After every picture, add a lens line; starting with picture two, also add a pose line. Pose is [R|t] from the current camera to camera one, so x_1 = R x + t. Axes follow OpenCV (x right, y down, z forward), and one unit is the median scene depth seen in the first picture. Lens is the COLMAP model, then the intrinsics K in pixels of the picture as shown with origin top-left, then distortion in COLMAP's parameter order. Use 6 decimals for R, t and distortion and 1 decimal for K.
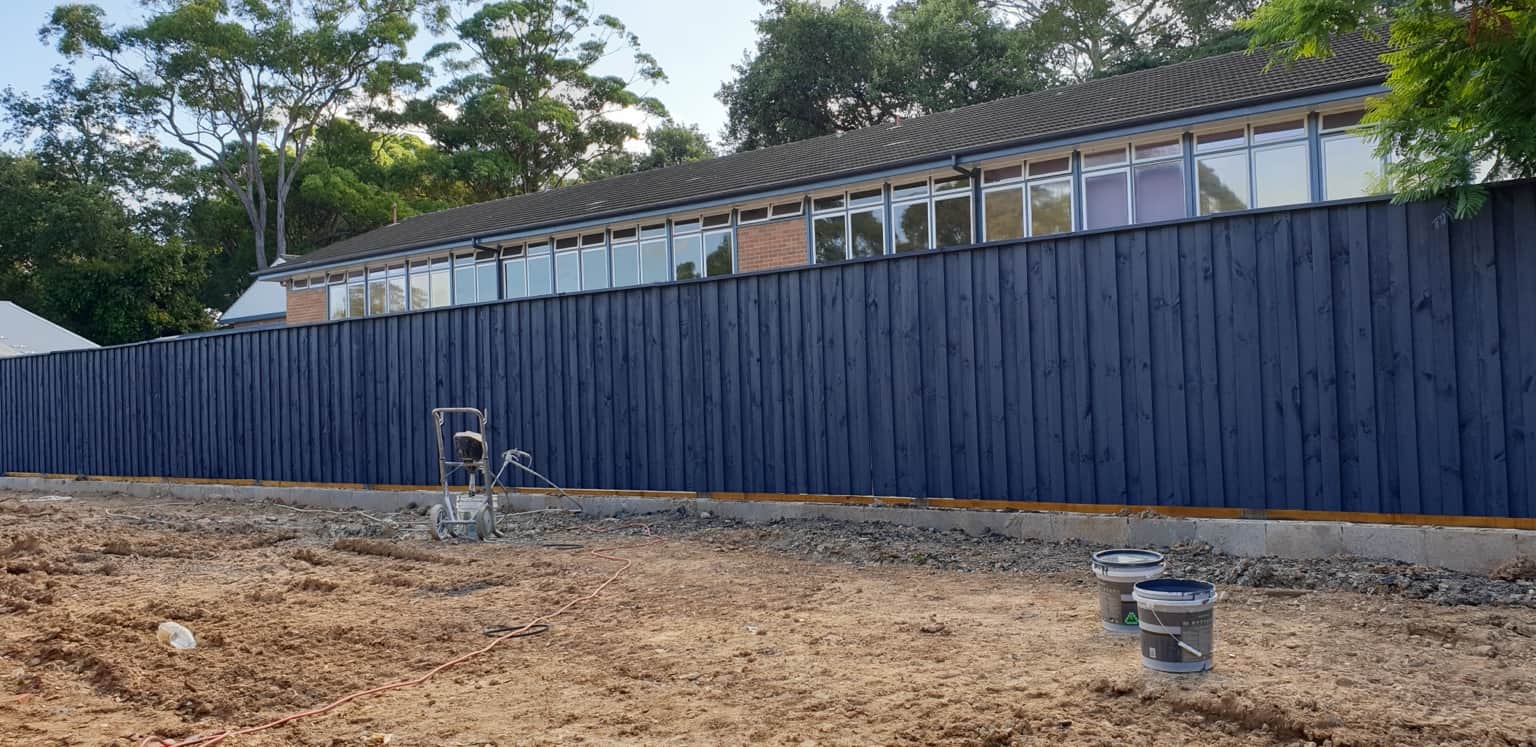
lens RADIAL K [[1234.4, 0, 778.7], [0, 1234.4, 371.2], [0, 0, 1]] dist [0.081650, -0.022878]
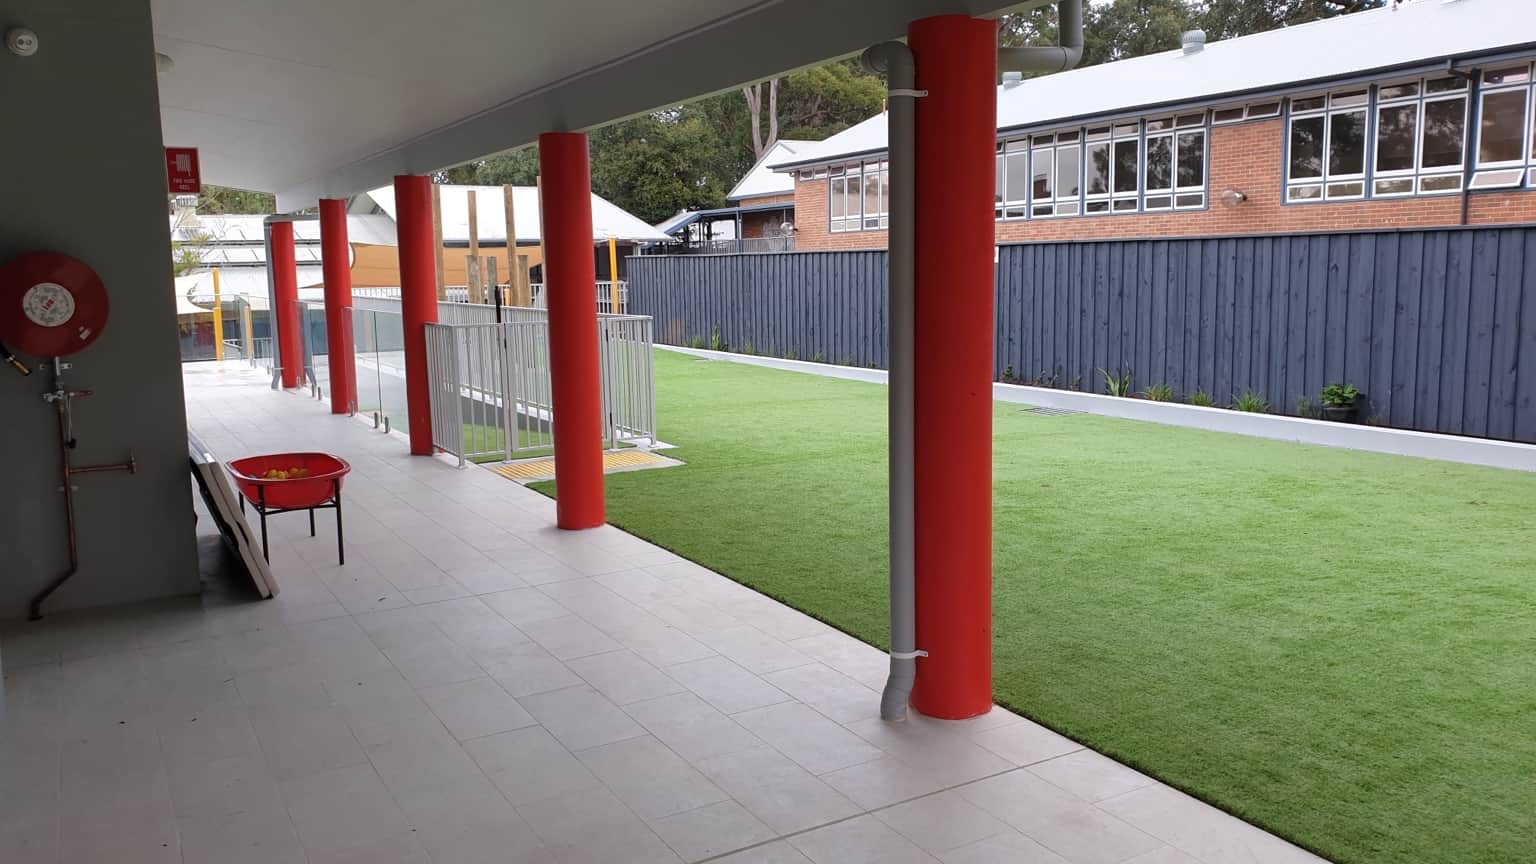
lens RADIAL K [[1272.3, 0, 752.1], [0, 1272.3, 422.2], [0, 0, 1]] dist [0.041606, 0.030298]
pose [[0.936852, 0.060213, -0.344504, -0.016398], [-0.002442, 0.986169, 0.165723, -0.096824], [0.349718, -0.154417, 0.924042, -0.380897]]
